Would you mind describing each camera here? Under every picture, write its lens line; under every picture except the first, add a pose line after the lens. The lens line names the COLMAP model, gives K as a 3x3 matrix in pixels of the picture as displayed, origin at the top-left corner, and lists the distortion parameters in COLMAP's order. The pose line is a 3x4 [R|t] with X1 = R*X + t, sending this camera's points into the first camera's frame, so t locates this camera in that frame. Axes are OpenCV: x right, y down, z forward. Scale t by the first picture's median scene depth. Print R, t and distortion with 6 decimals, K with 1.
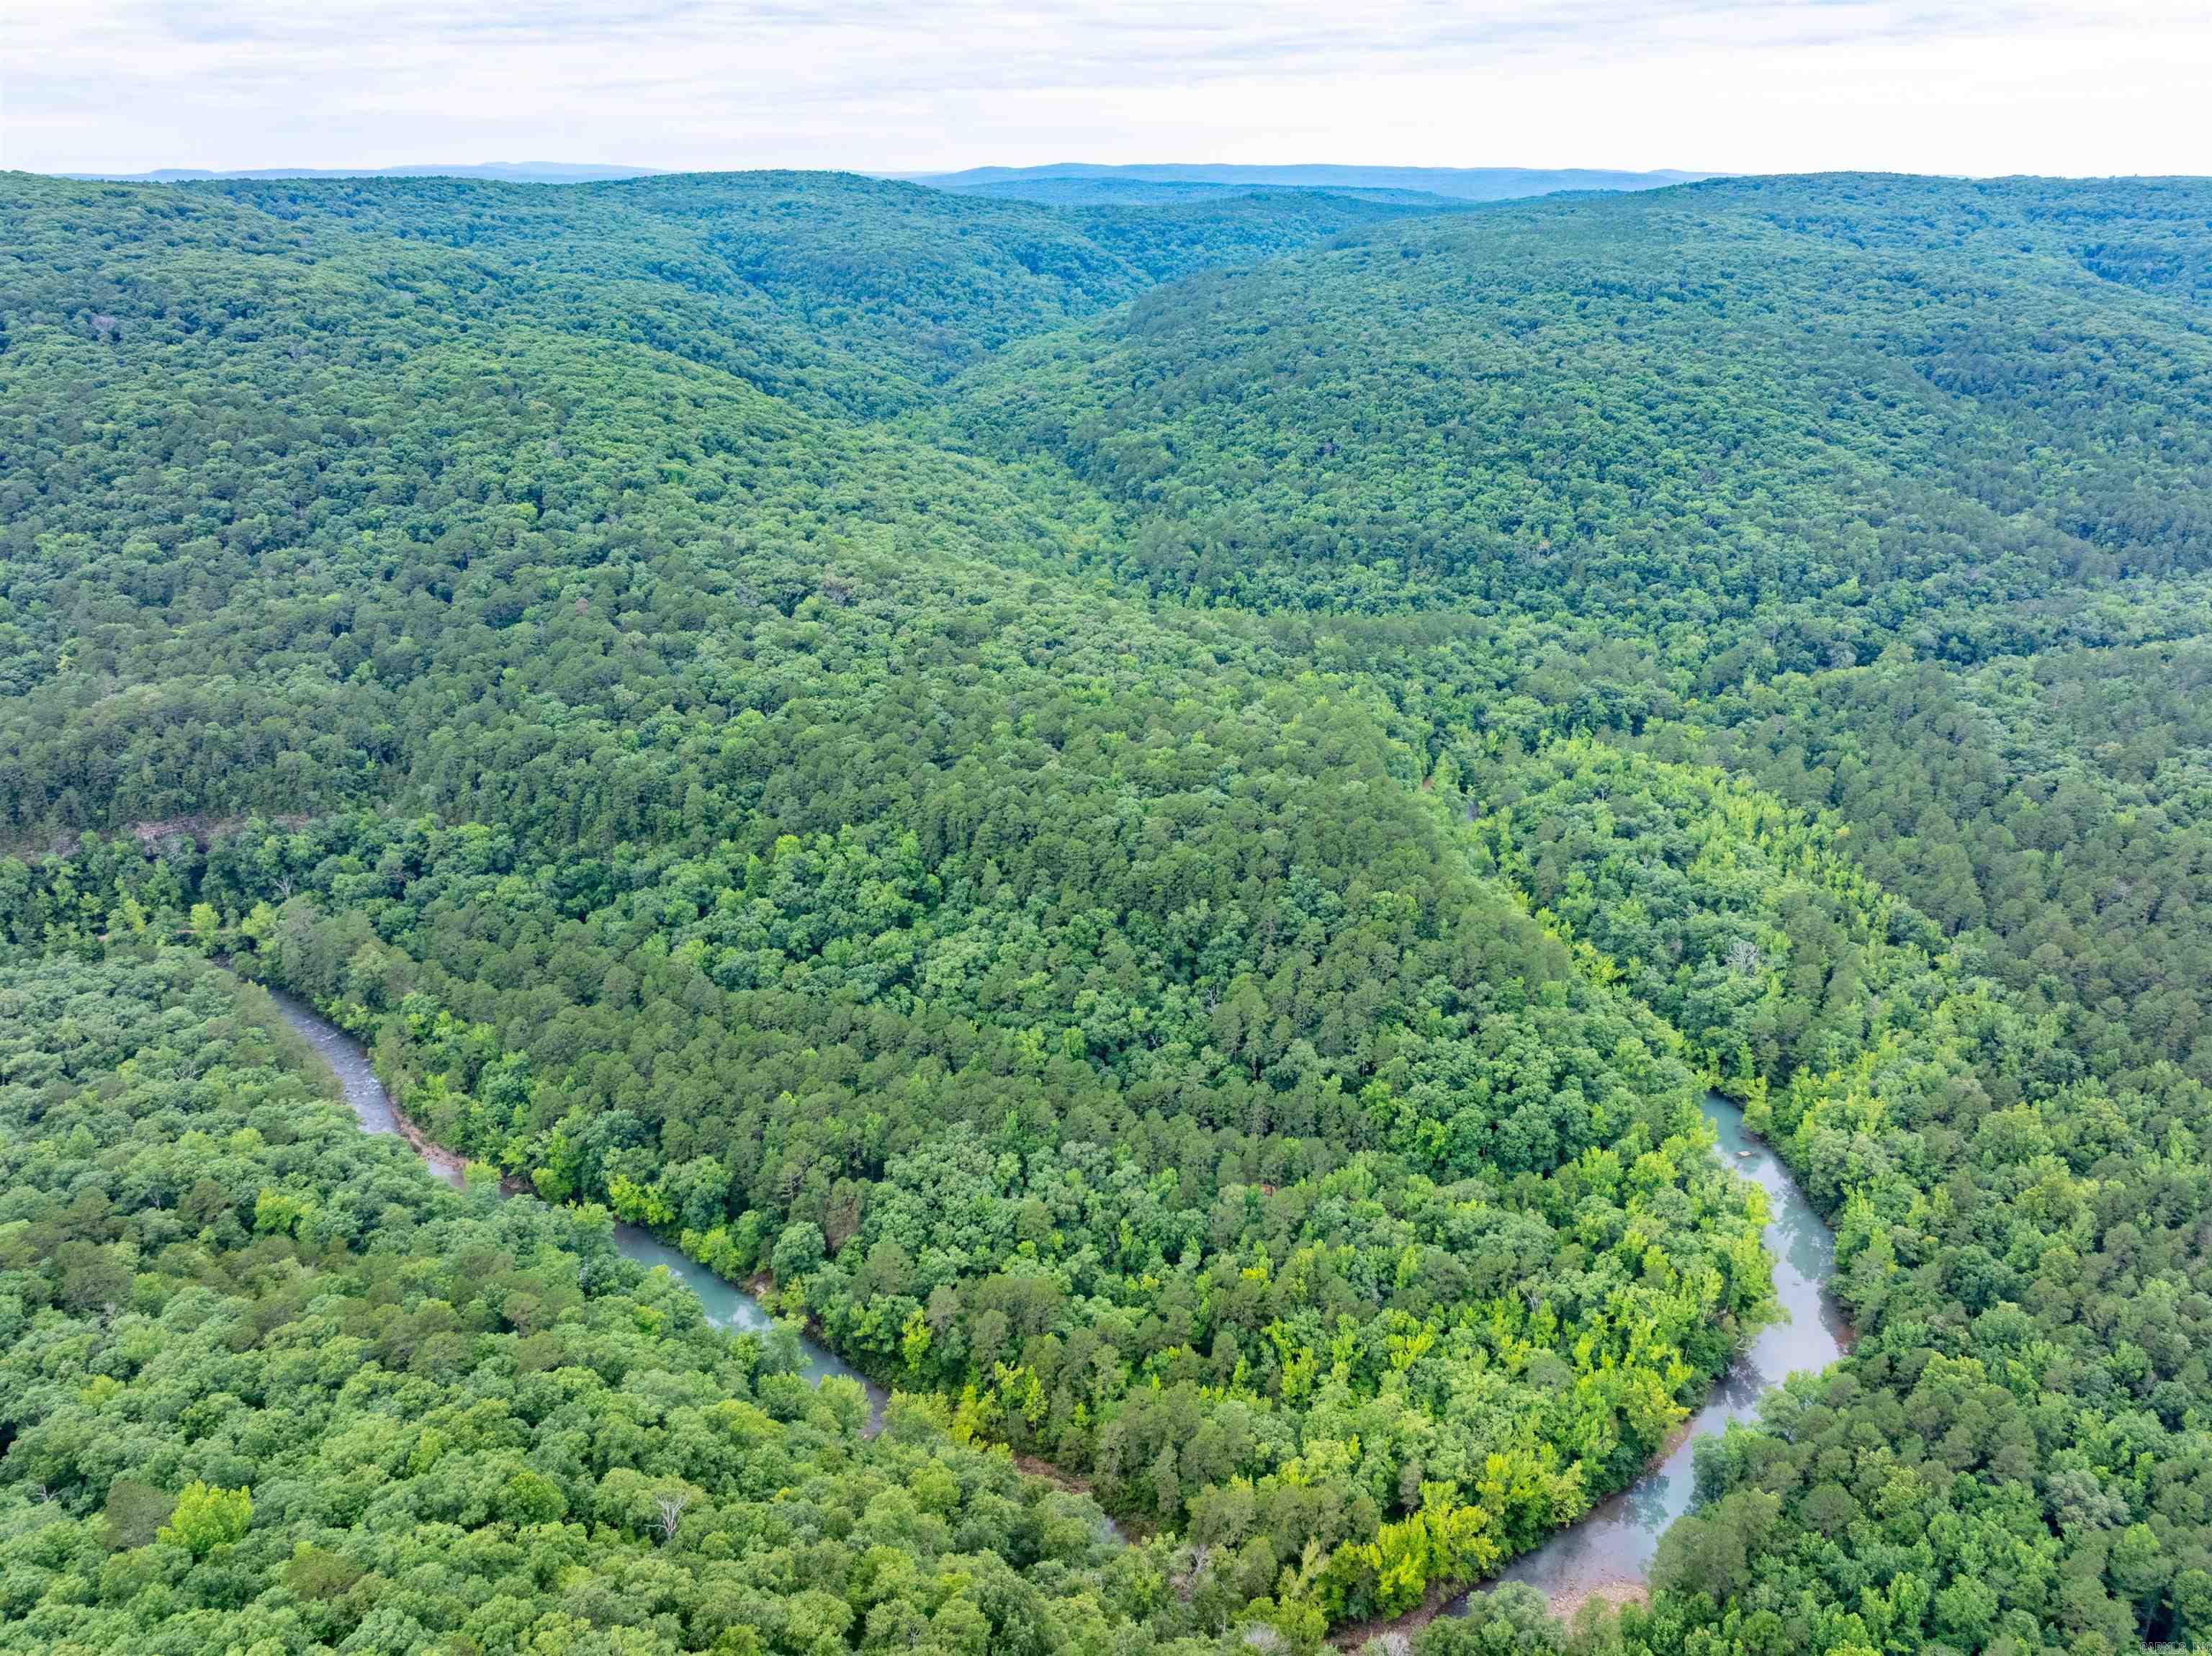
lens RADIAL K [[1579.7, 0, 1110.8], [0, 1579.7, 712.9], [0, 0, 1]] dist [-0.021671, 0.009565]
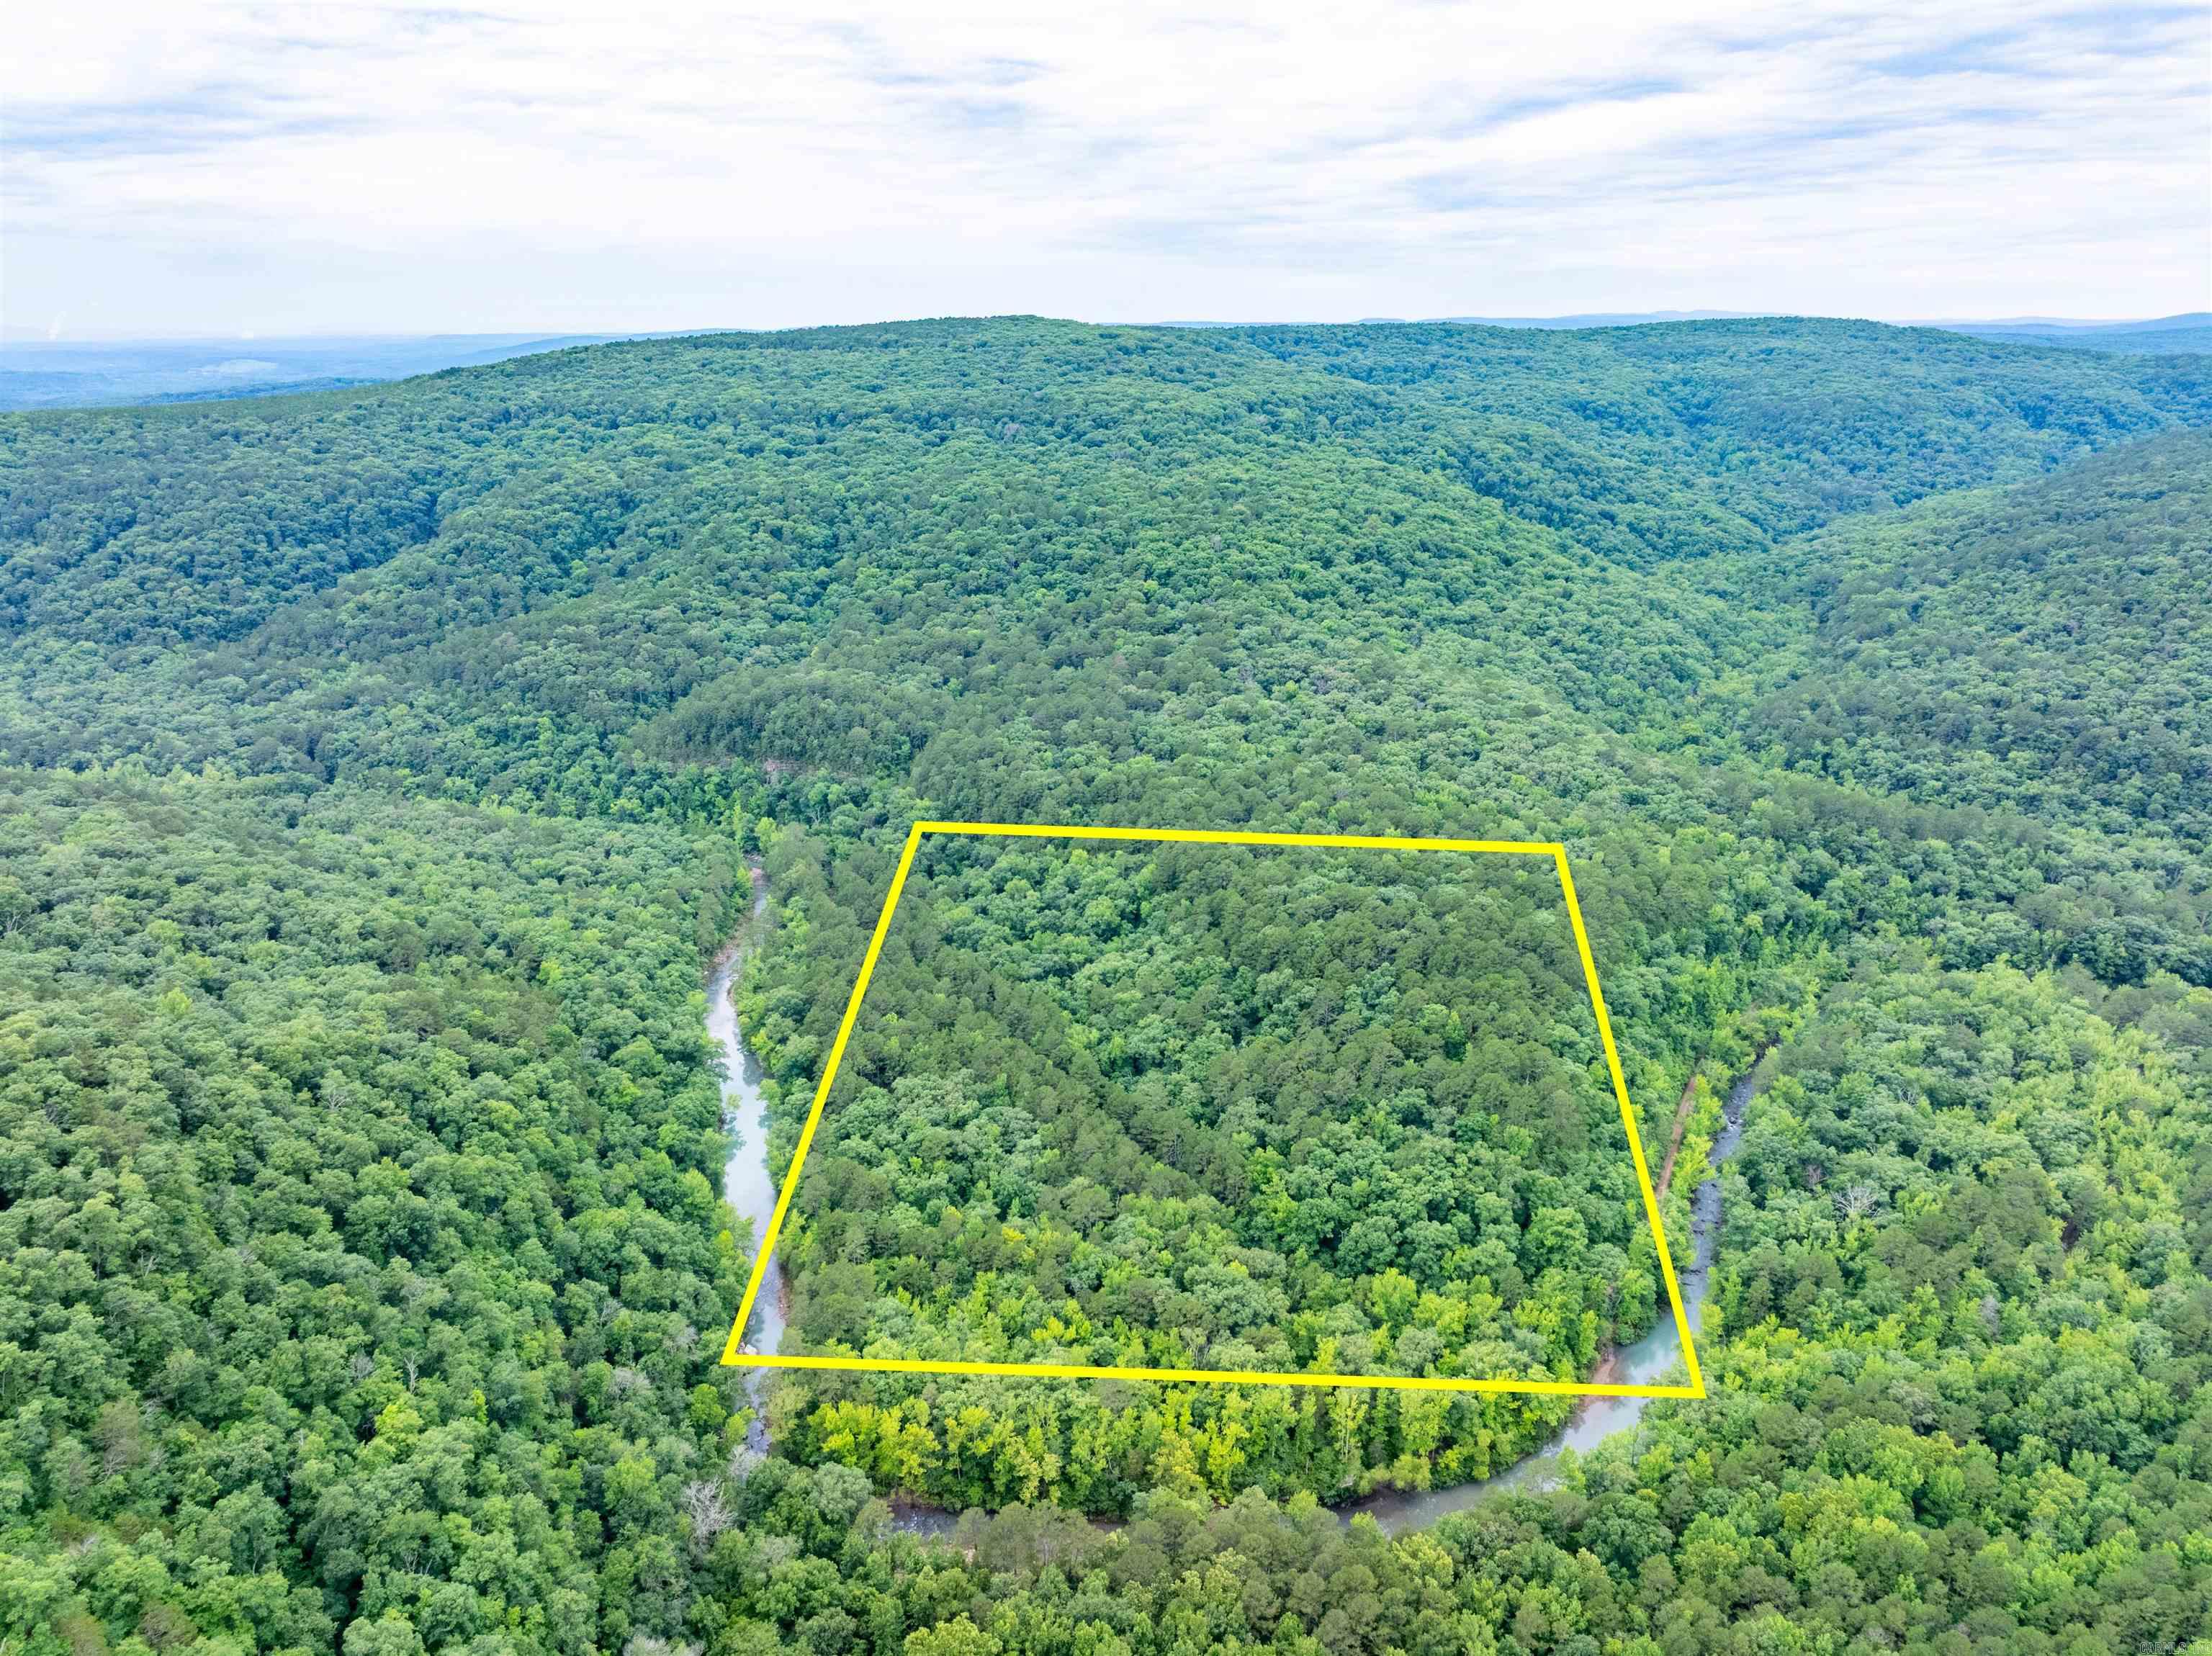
lens RADIAL K [[1579.7, 0, 1110.8], [0, 1579.7, 712.9], [0, 0, 1]] dist [-0.021671, 0.009565]
pose [[0.771287, 0.144524, -0.619862, 0.327705], [-0.198502, 0.979926, -0.018519, -0.004006], [0.604742, 0.137327, 0.784492, 0.036274]]
